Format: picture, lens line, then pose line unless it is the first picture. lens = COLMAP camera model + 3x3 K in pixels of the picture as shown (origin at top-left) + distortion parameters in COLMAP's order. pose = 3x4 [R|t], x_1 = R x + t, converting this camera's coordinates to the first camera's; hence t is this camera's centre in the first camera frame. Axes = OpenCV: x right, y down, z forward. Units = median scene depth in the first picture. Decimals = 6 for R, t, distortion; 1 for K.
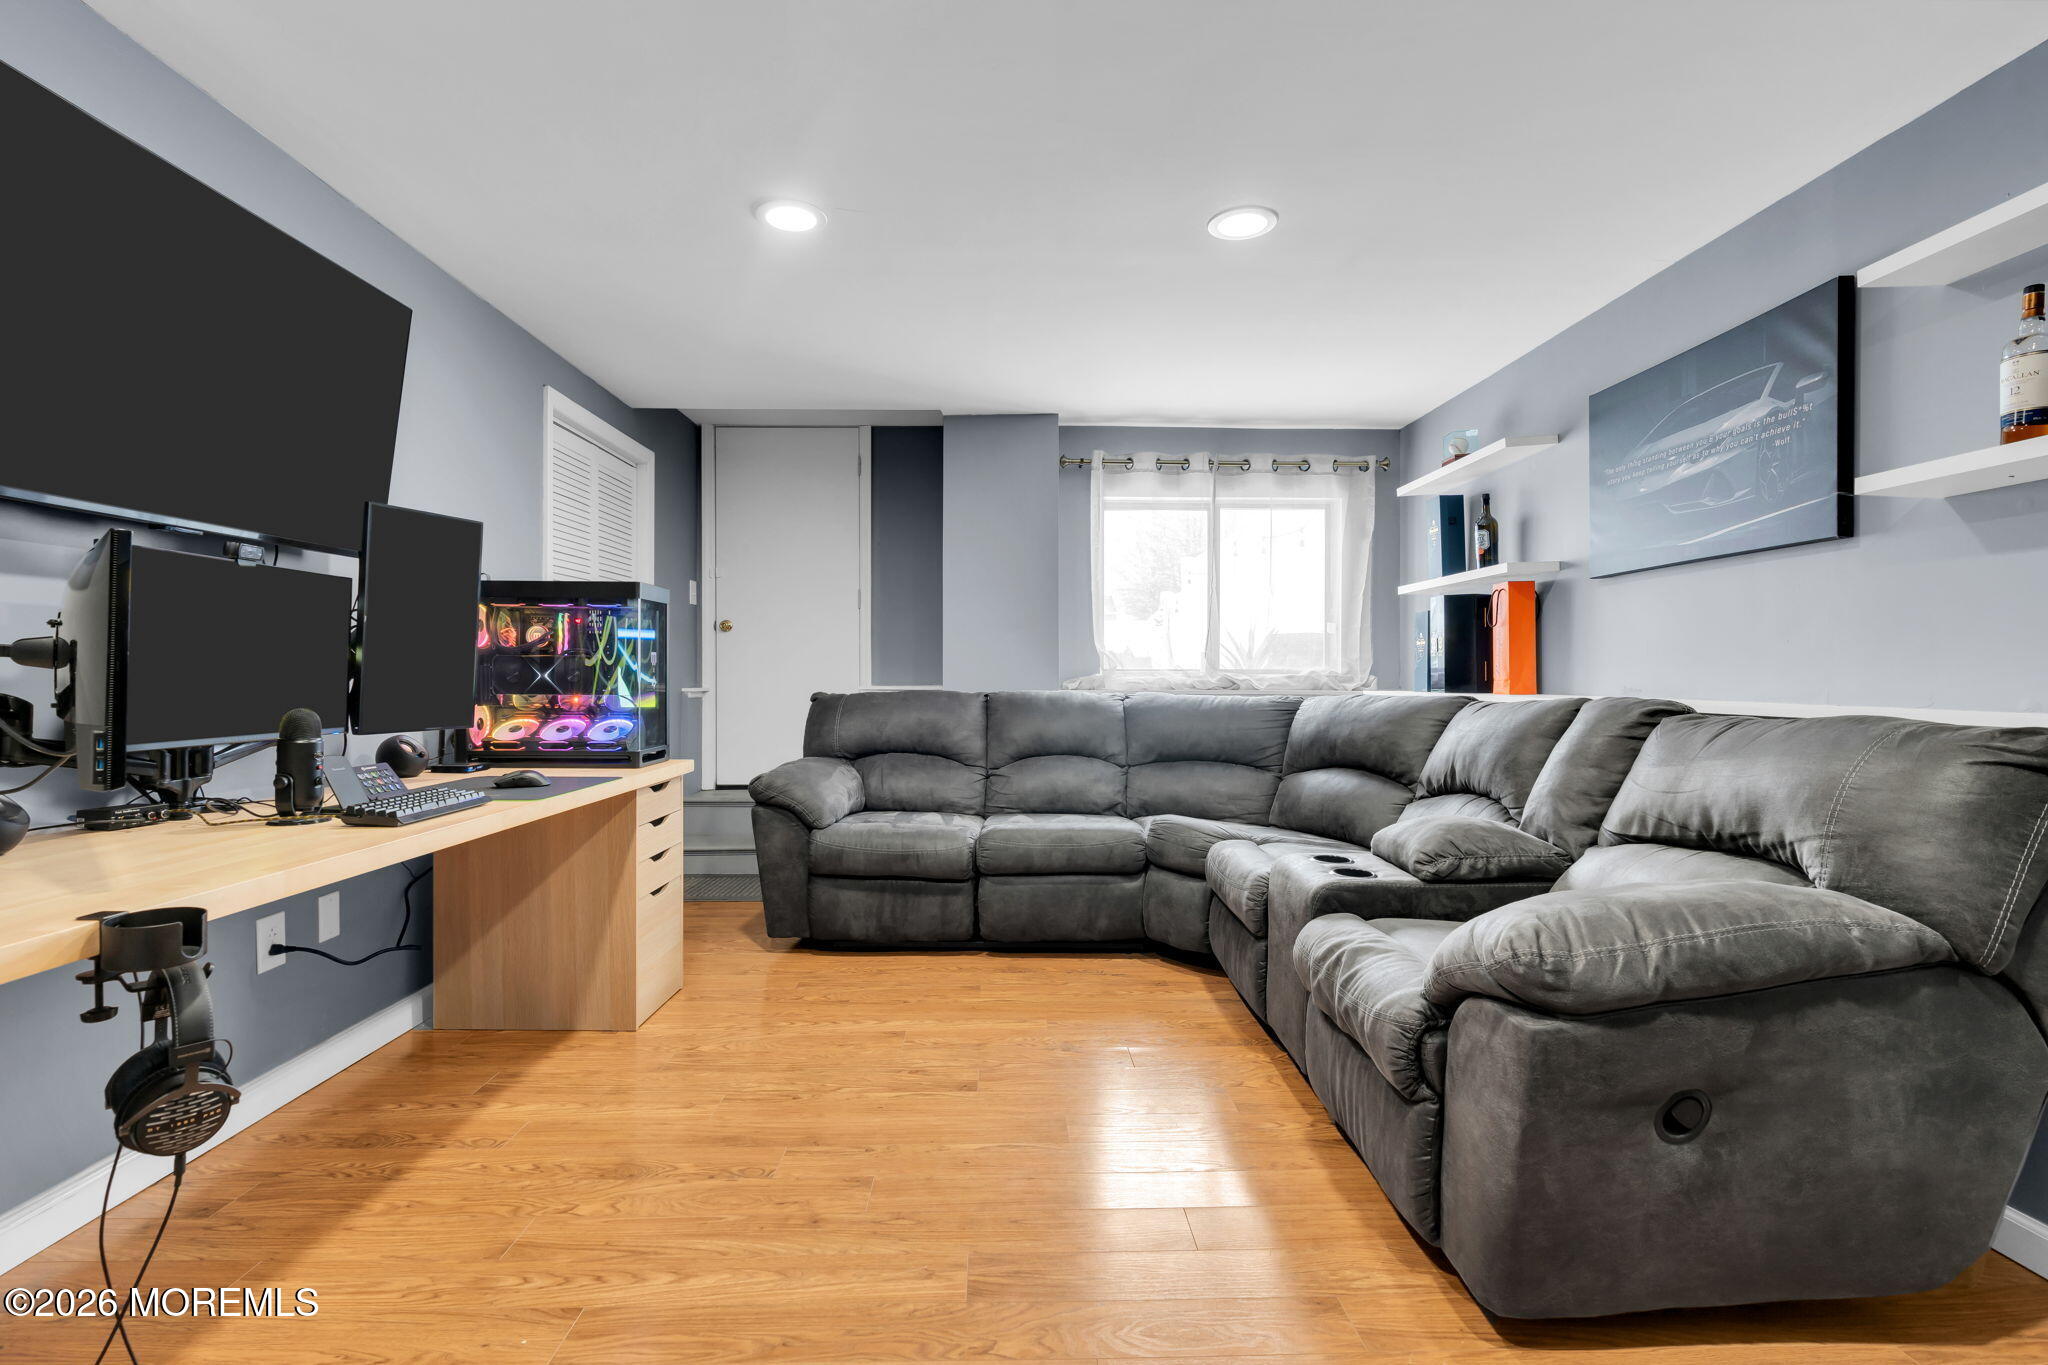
lens RADIAL K [[905.4, 0, 1023.4], [0, 905.4, 691.9], [0, 0, 1]] dist [-0.012445, 0.004981]
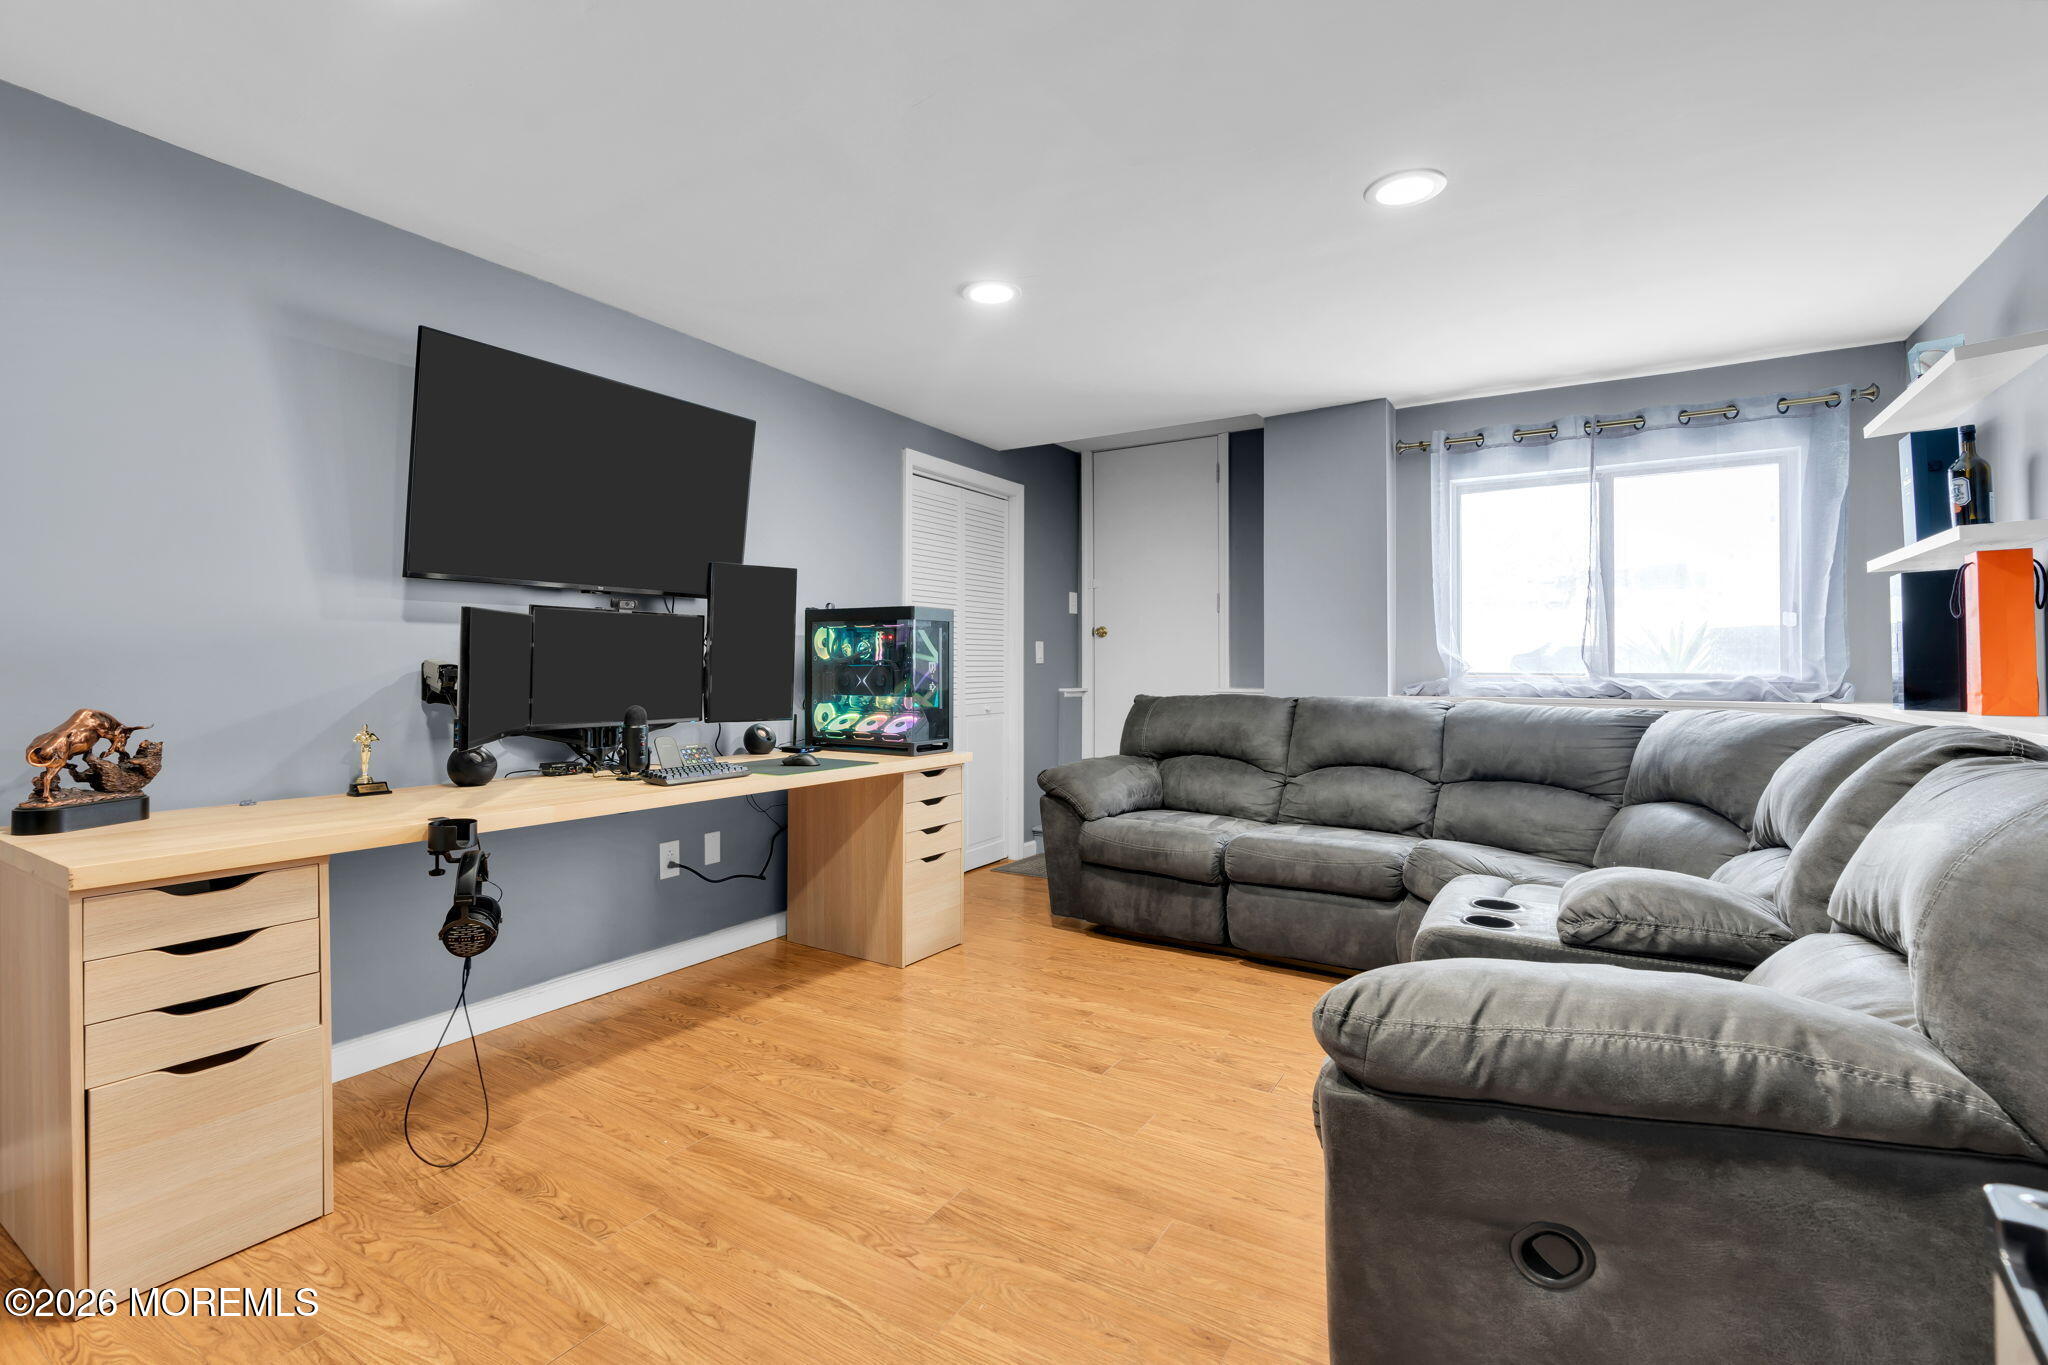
lens RADIAL K [[914.3, 0, 1019.5], [0, 914.3, 675.4], [0, 0, 1]] dist [-0.011677, 0.004024]
pose [[0.840563, 0.003796, -0.541701, 0.309431], [-0.011072, 0.999887, -0.010173, -0.012777], [0.541601, 0.014549, 0.840510, 0.021793]]
